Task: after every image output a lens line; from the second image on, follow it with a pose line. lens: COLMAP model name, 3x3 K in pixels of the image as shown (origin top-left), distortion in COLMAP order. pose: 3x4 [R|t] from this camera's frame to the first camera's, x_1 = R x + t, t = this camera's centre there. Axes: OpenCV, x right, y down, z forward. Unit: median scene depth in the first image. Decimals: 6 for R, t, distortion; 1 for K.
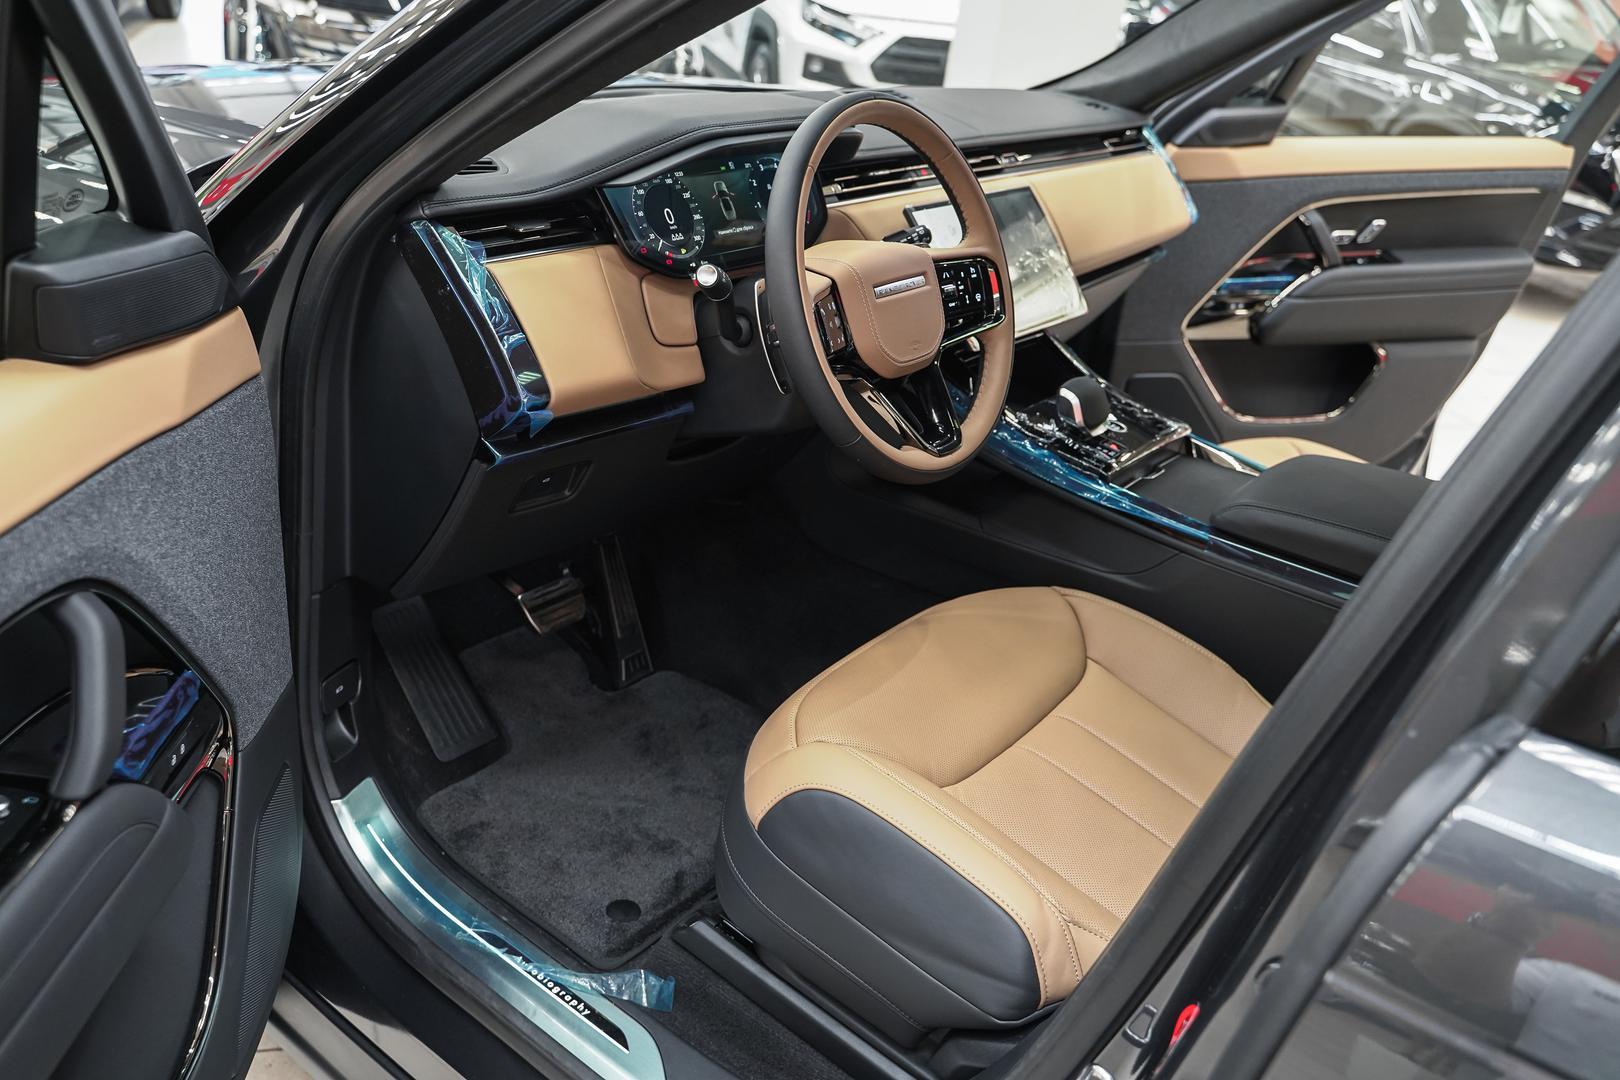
lens RADIAL K [[1300.0, 0, 814.3], [0, 1300.0, 530.9], [0, 0, 1]] dist [-0.008863, 0.000366]
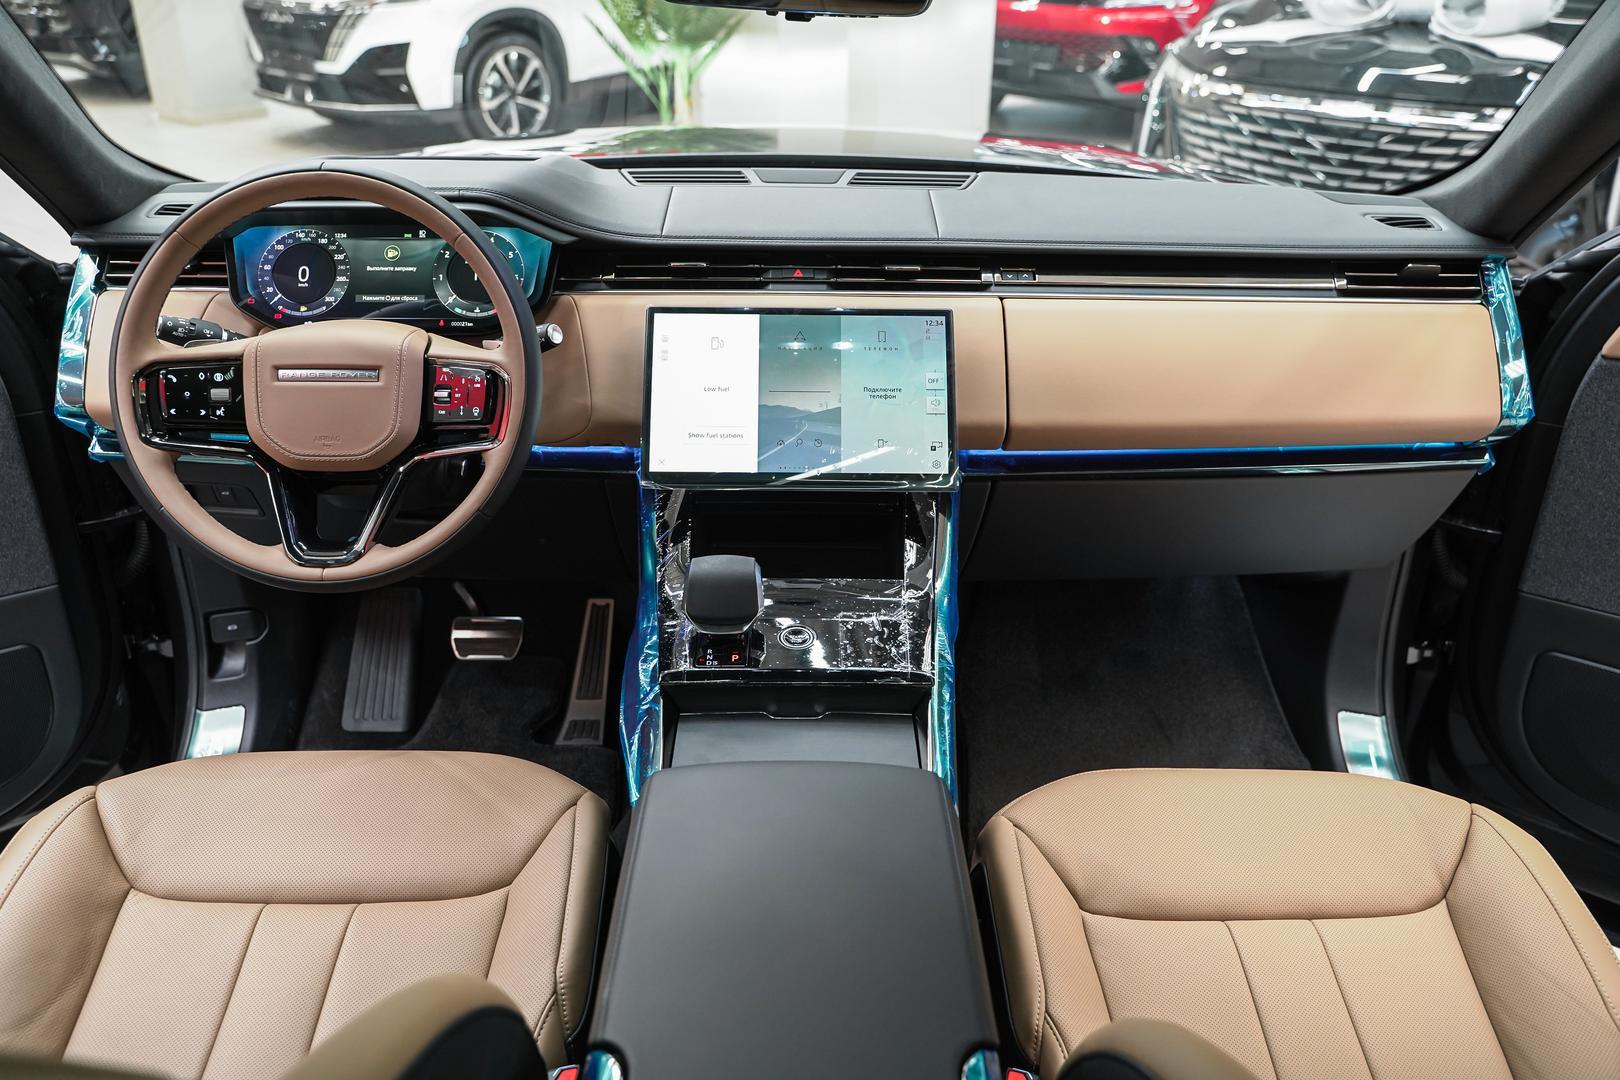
lens RADIAL K [[1300.0, 0, 814.3], [0, 1300.0, 530.9], [0, 0, 1]] dist [-0.008863, 0.000366]
pose [[0.615758, 0.257932, -0.744522, 0.703917], [-0.291982, 0.952326, 0.088439, -0.189767], [0.731839, 0.162931, 0.661714, 0.478632]]
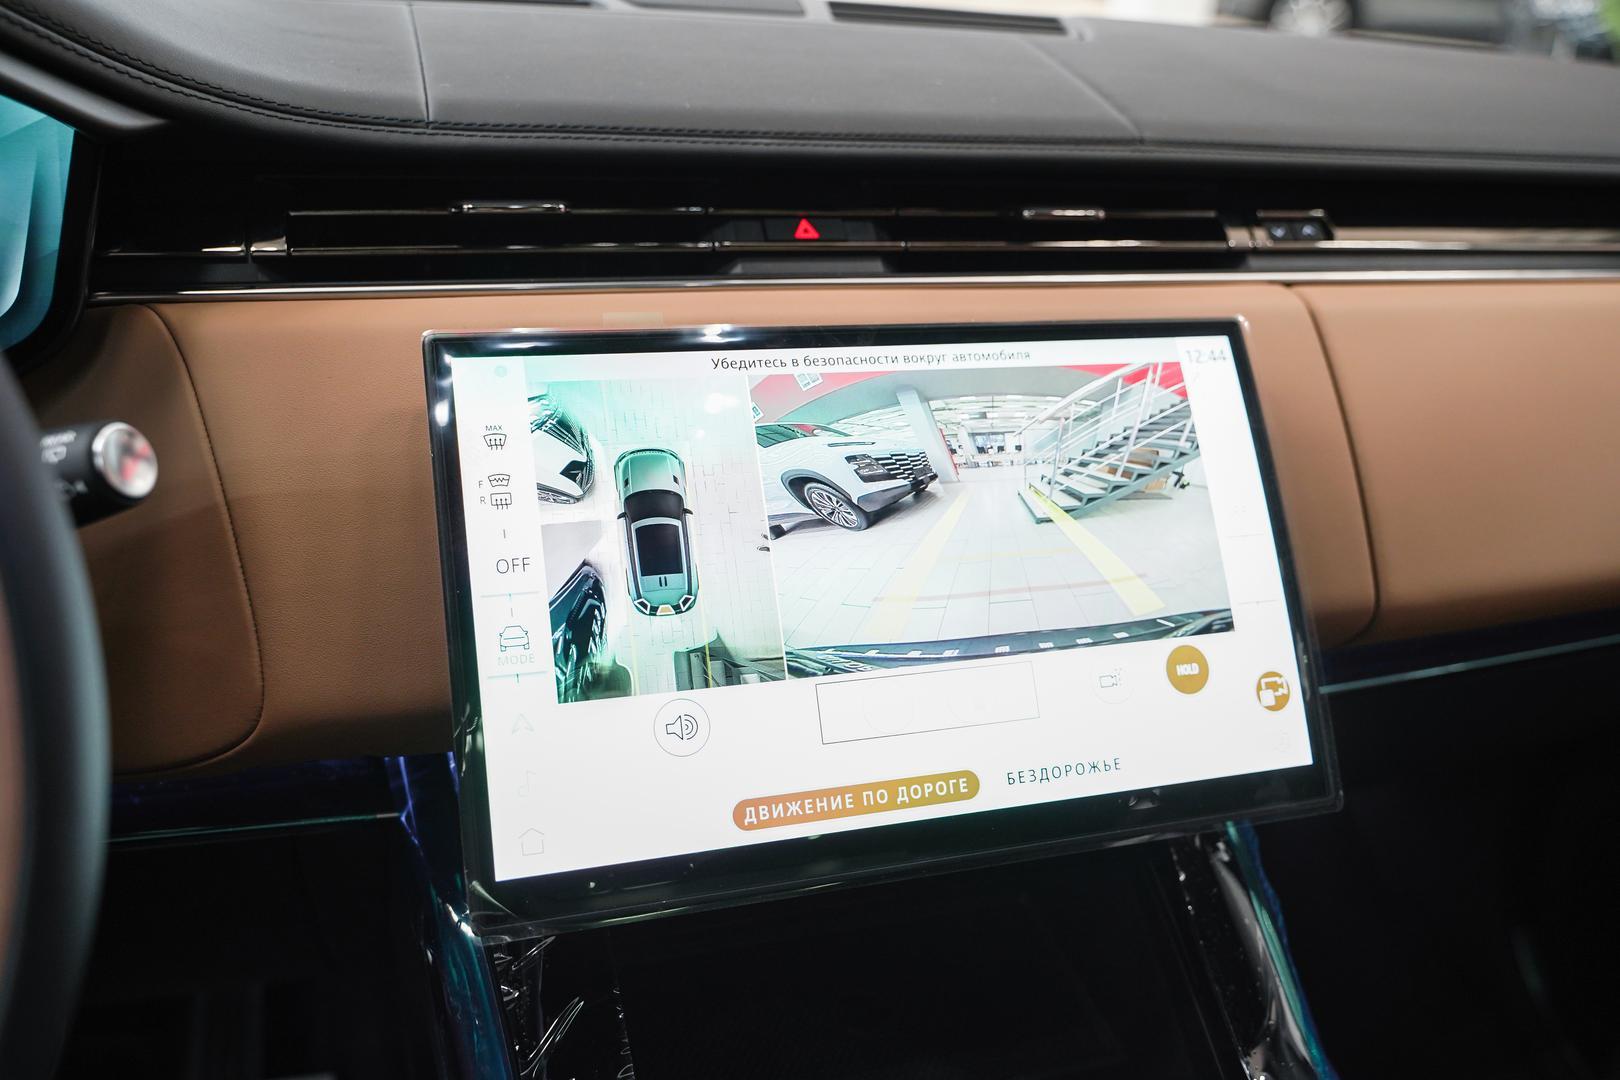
lens RADIAL K [[1377.6, 0, 810.0], [0, 1377.6, 540.0], [0, 0, 1]] dist [-0.013017, -0.002171]
pose [[0.829787, 0.208134, -0.517817, 0.254795], [-0.233621, 0.972189, 0.016395, -0.202908], [0.506828, 0.107369, 0.855334, 0.705325]]
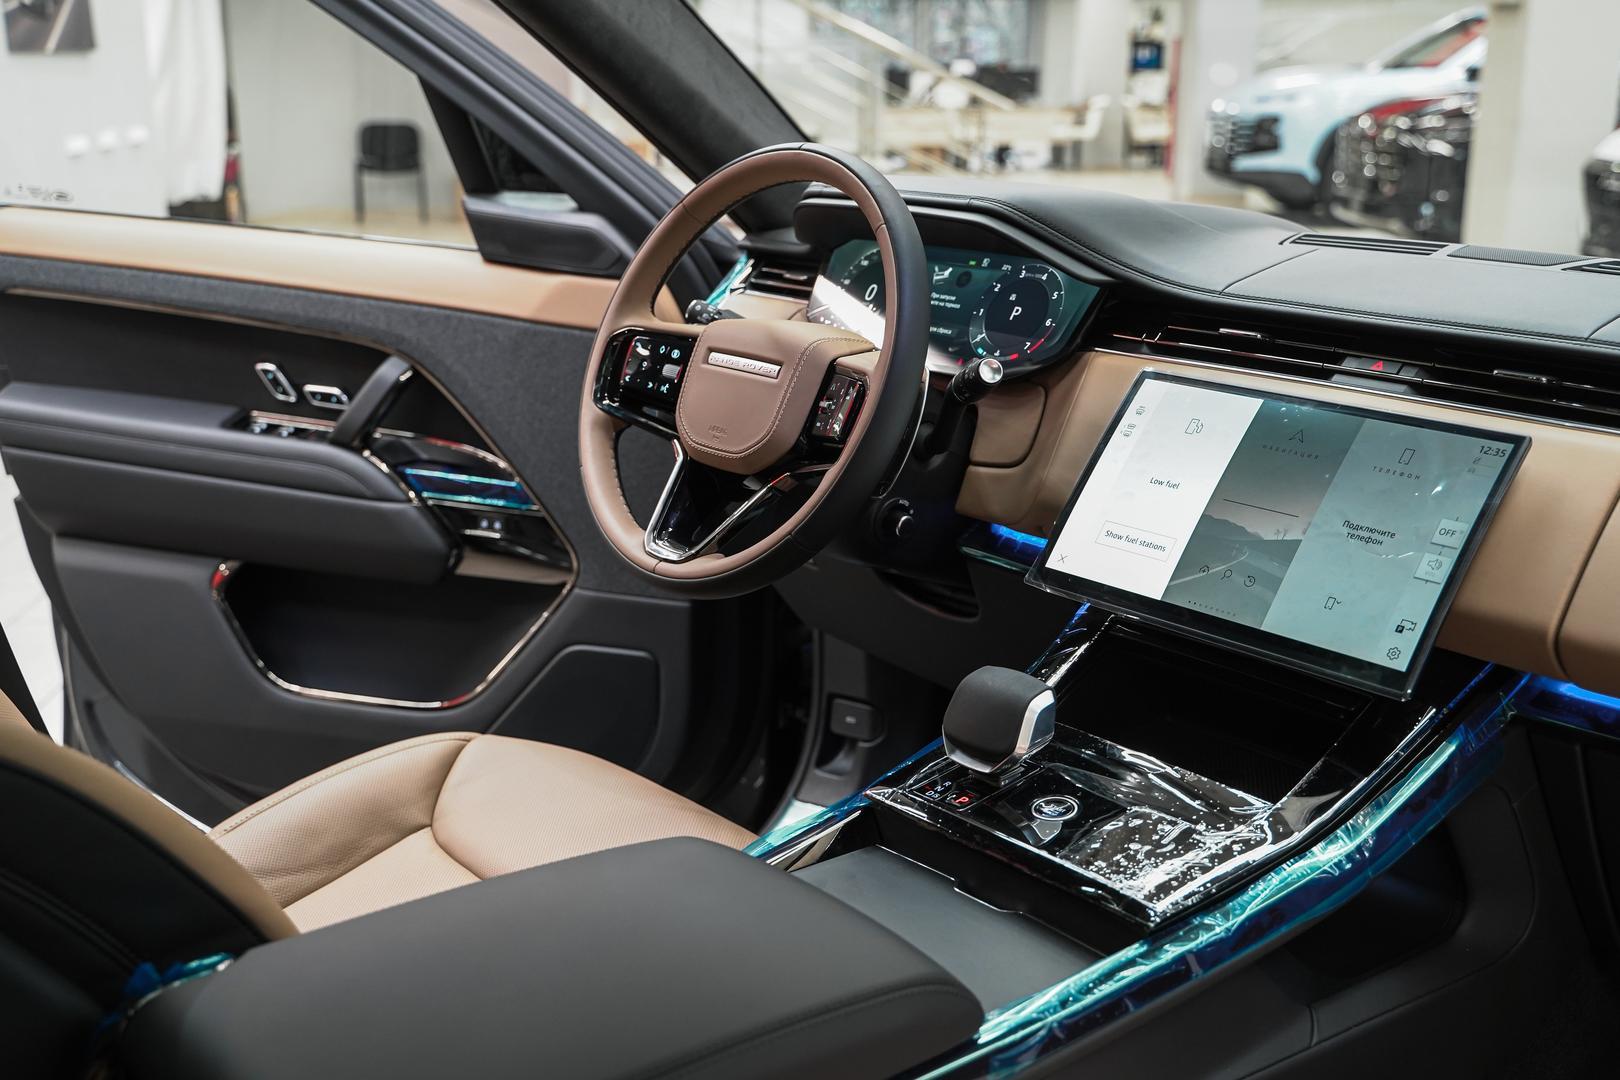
lens RADIAL K [[1747.7, 0, 810.0], [0, 1747.7, 540.0], [0, 0, 1]] dist [0.006382, 0.003395]
pose [[-0.205805, 0.158055, -0.965745, 0.822696], [-0.446598, 0.862939, 0.236402, -0.268217], [0.870744, 0.479952, -0.107011, 0.868771]]
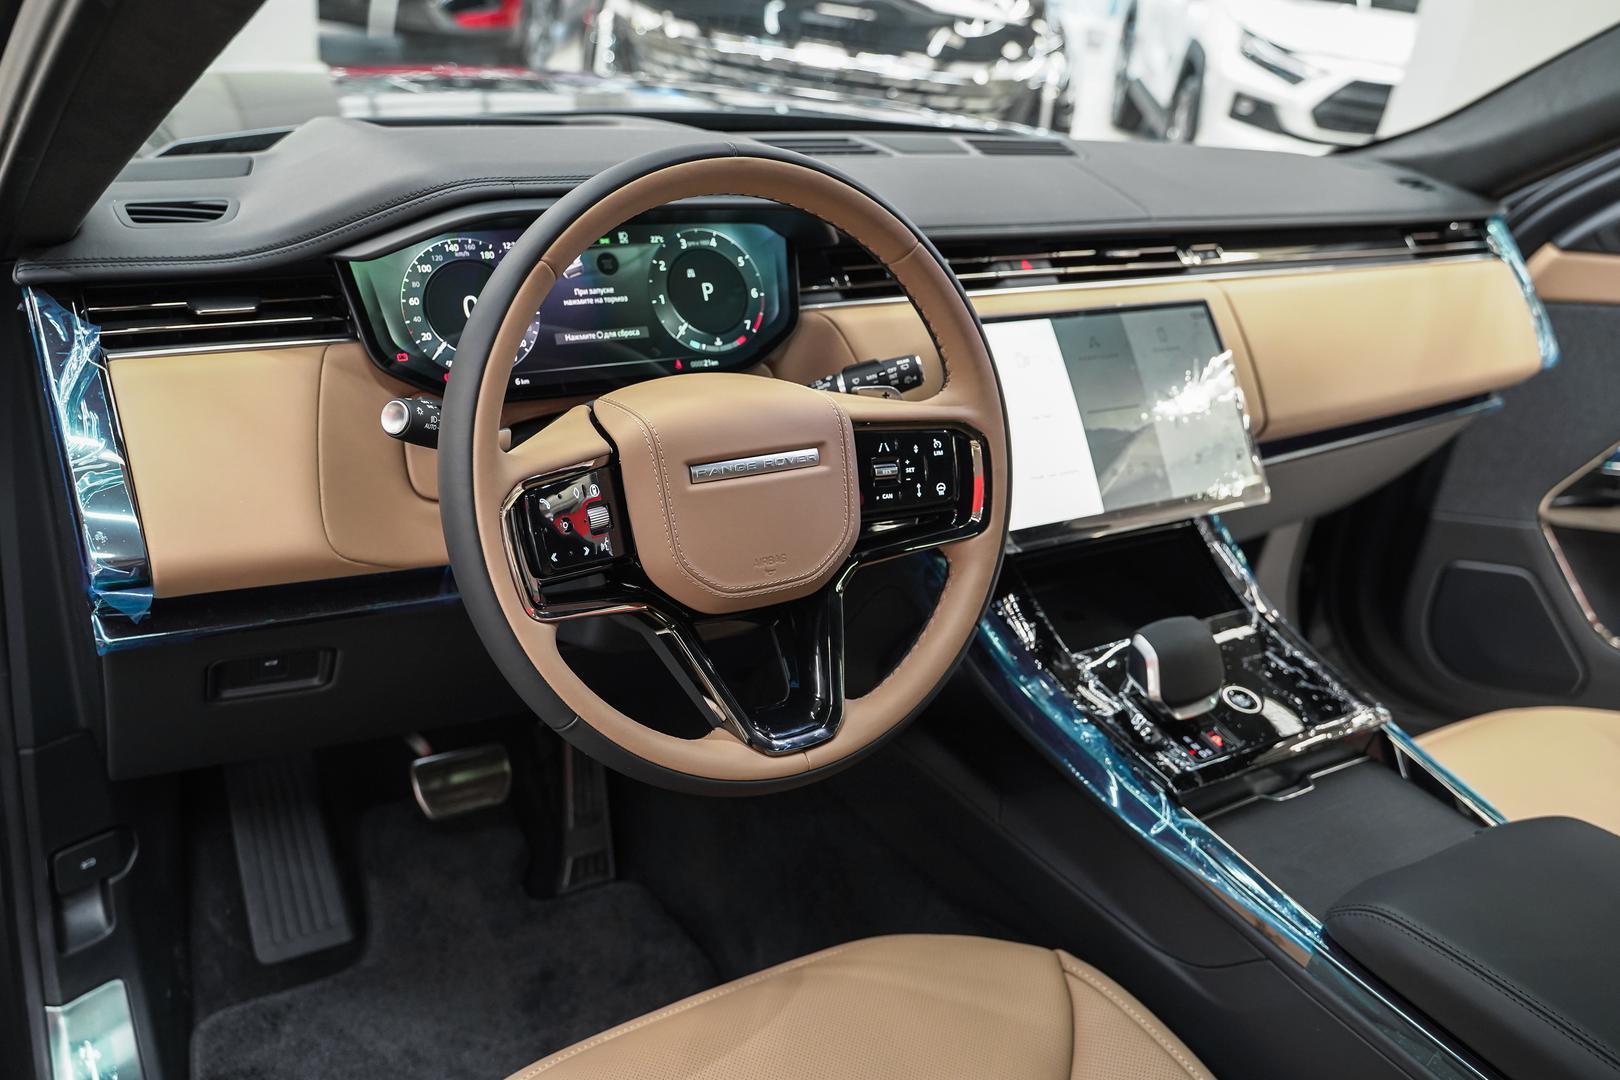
lens RADIAL K [[1346.5, 0, 805.9], [0, 1346.5, 534.2], [0, 0, 1]] dist [-0.012610, 0.004523]
pose [[0.938865, 0.155925, -0.306953, 0.204289], [-0.164070, 0.986448, -0.000741, -0.114891], [0.302677, 0.051058, 0.951725, 0.298161]]
